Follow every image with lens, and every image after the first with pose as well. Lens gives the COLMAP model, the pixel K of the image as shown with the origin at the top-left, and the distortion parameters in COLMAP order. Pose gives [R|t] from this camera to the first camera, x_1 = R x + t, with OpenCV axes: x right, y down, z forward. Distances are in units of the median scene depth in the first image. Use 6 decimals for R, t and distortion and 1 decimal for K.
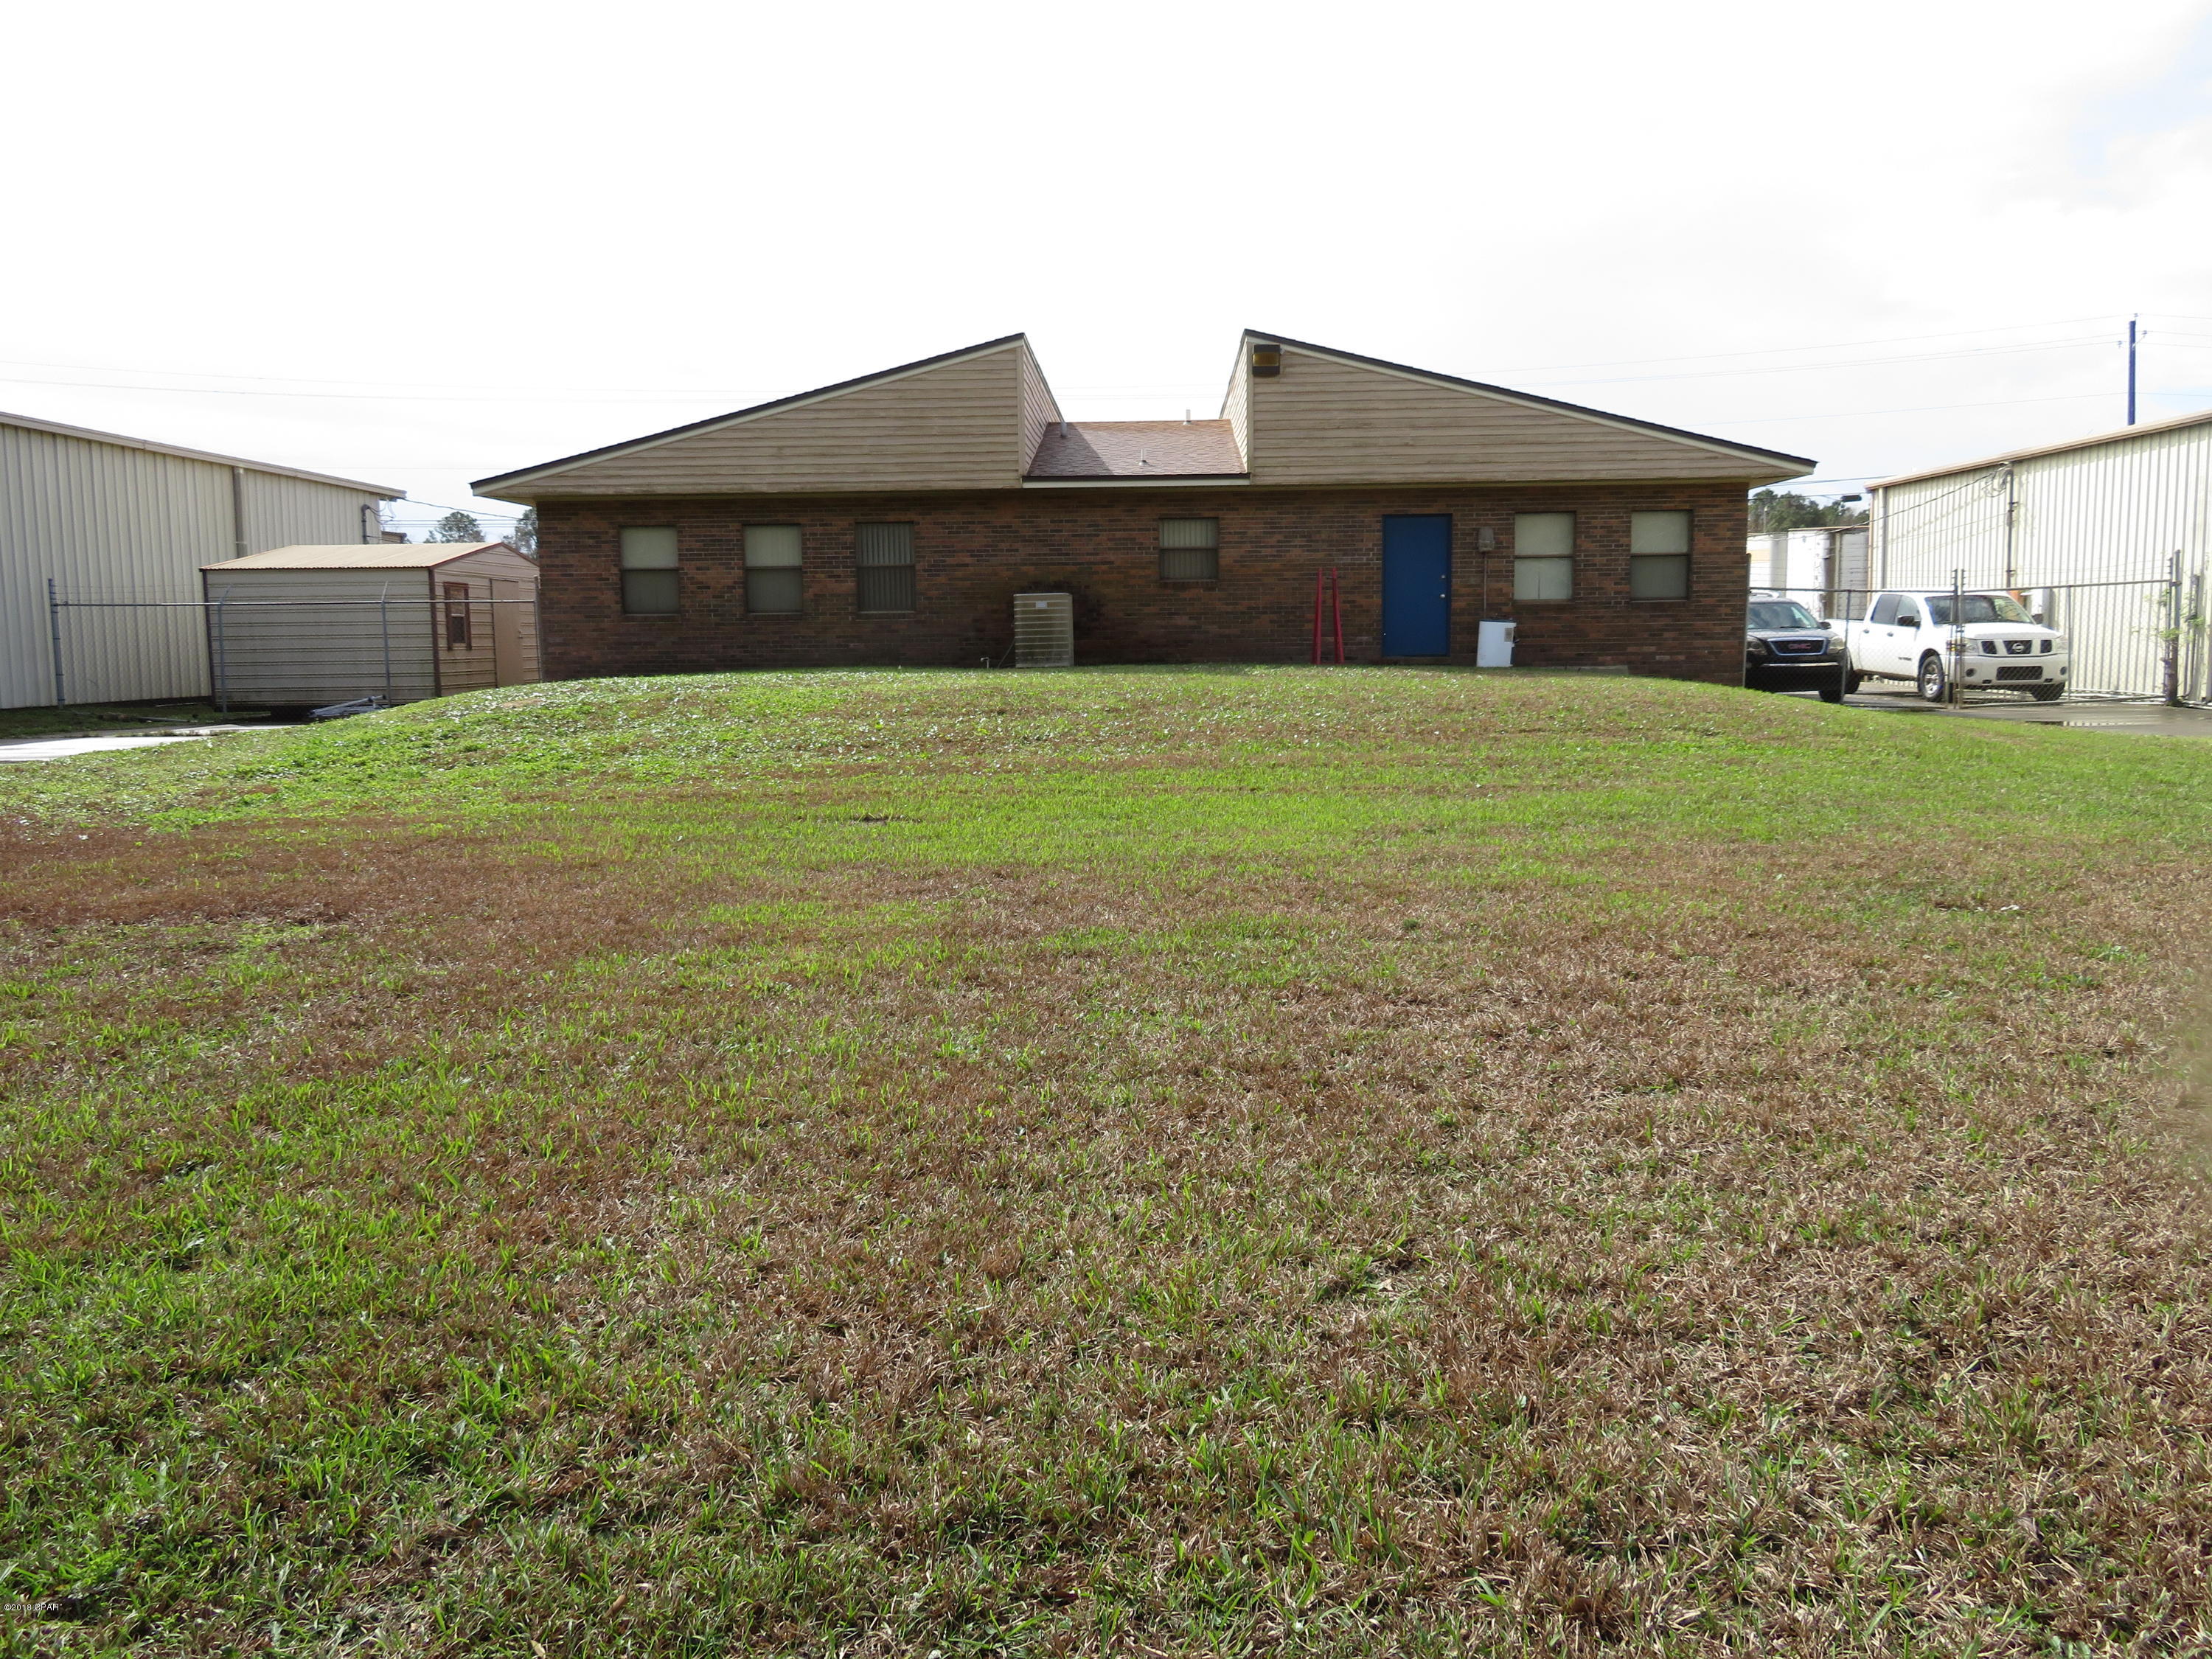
lens RADIAL K [[1767.8, 0, 1120.4], [0, 1767.8, 831.9], [0, 0, 1]] dist [0.026595, -0.007527]
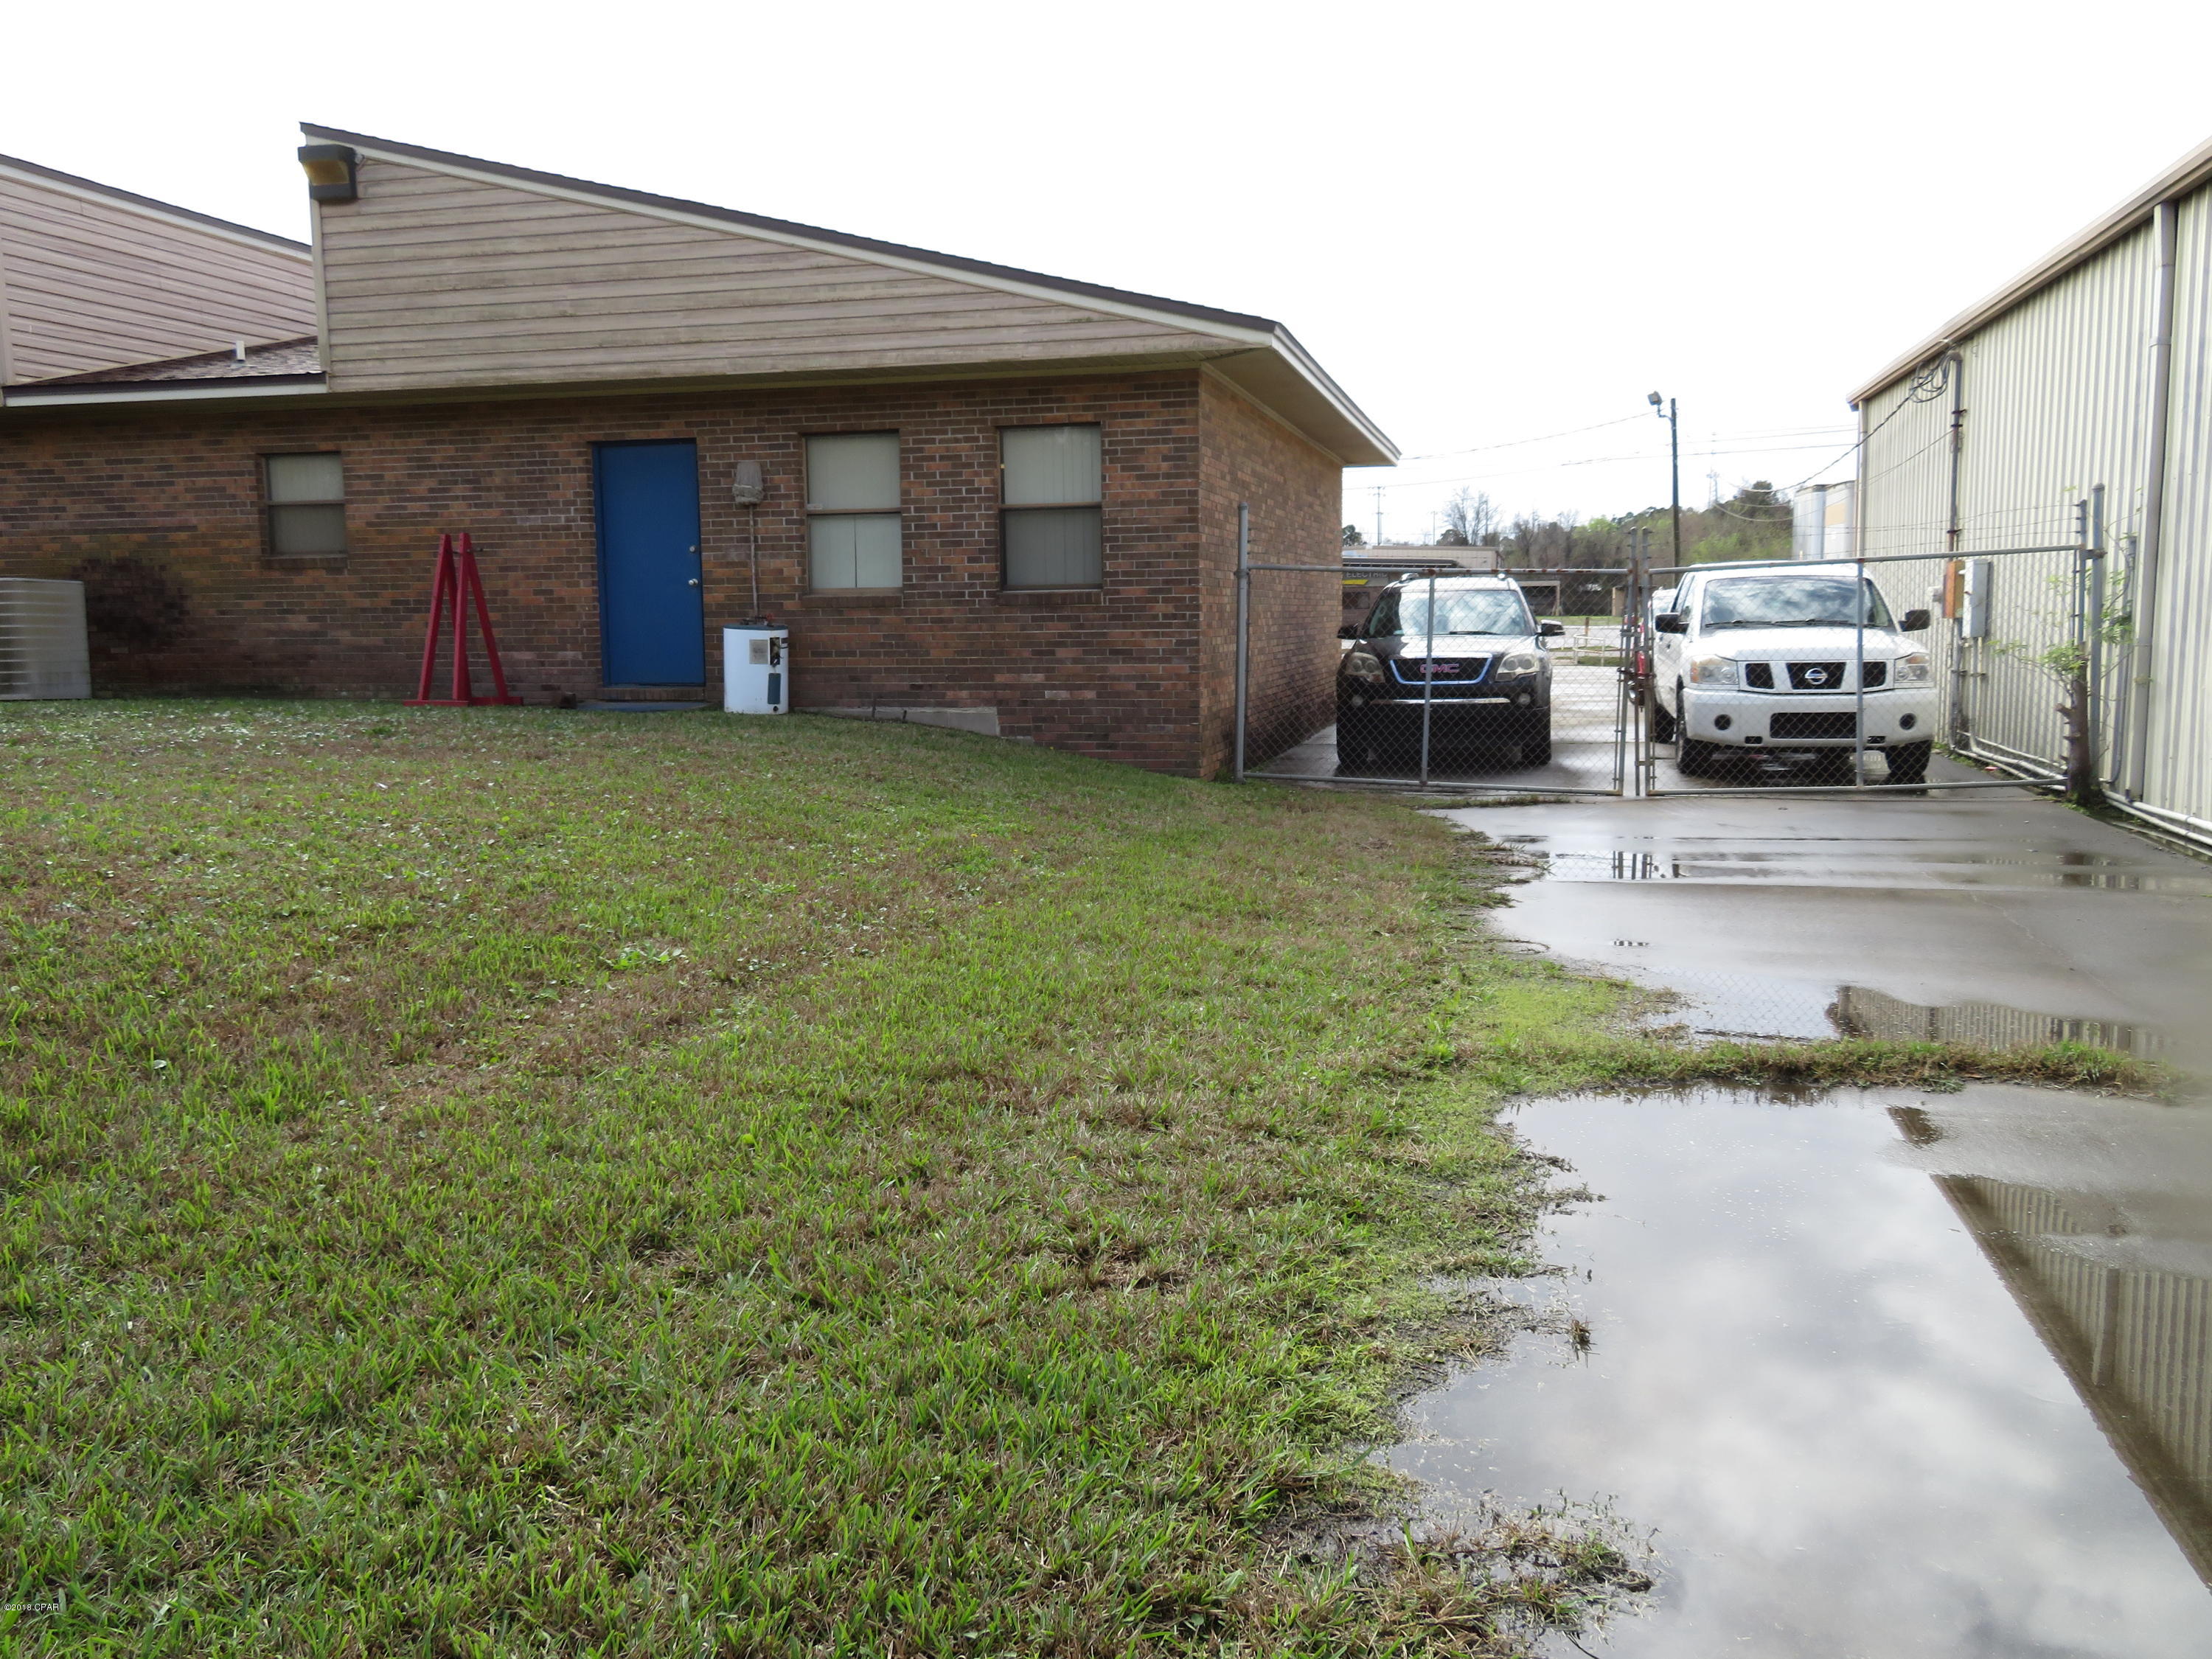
lens RADIAL K [[1767.8, 0, 1090.5], [0, 1767.8, 825.3], [0, 0, 1]] dist [0.026595, -0.007527]
pose [[0.975301, 0.026736, -0.219258, 0.437621], [-0.024153, 0.999604, 0.014452, -0.065786], [0.219558, -0.008799, 0.975560, 0.466250]]
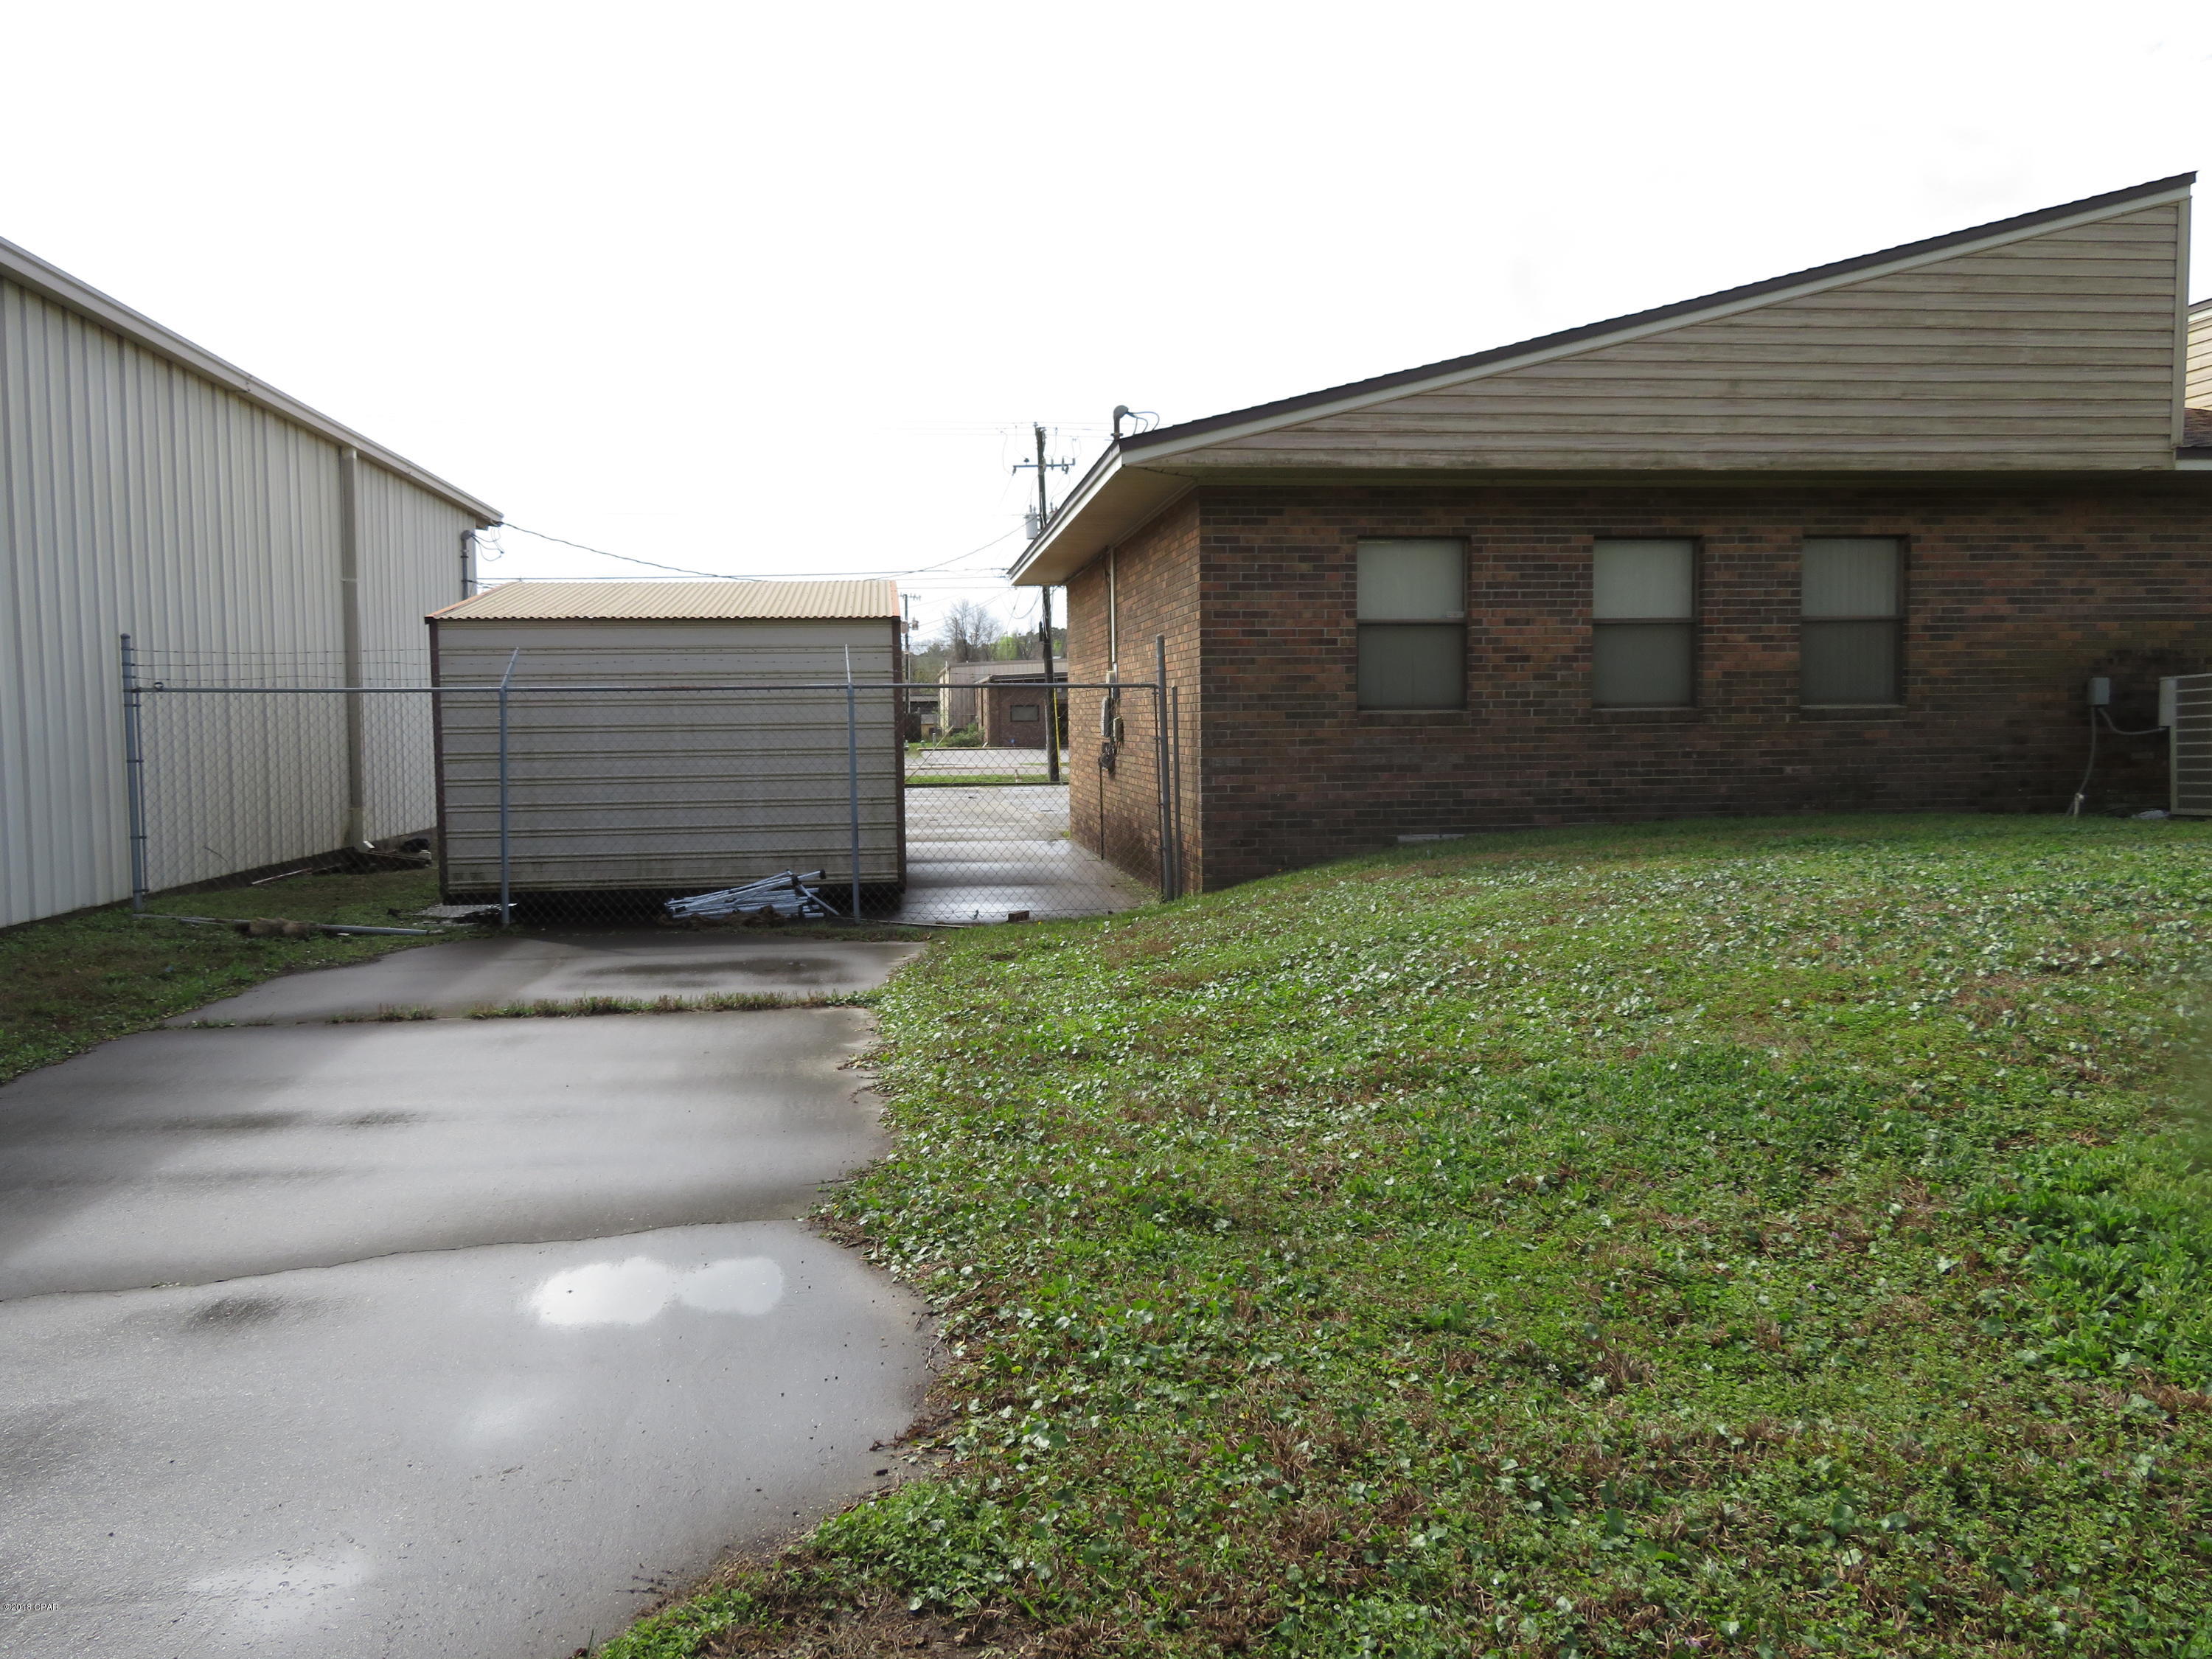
lens RADIAL K [[1767.8, 0, 1107.2], [0, 1767.8, 826.0], [0, 0, 1]] dist [0.026595, -0.007527]
pose [[0.987992, -0.007645, 0.154313, -0.435561], [0.015904, 0.998502, -0.052356, -0.065605], [-0.153682, 0.054181, 0.986634, 0.522270]]
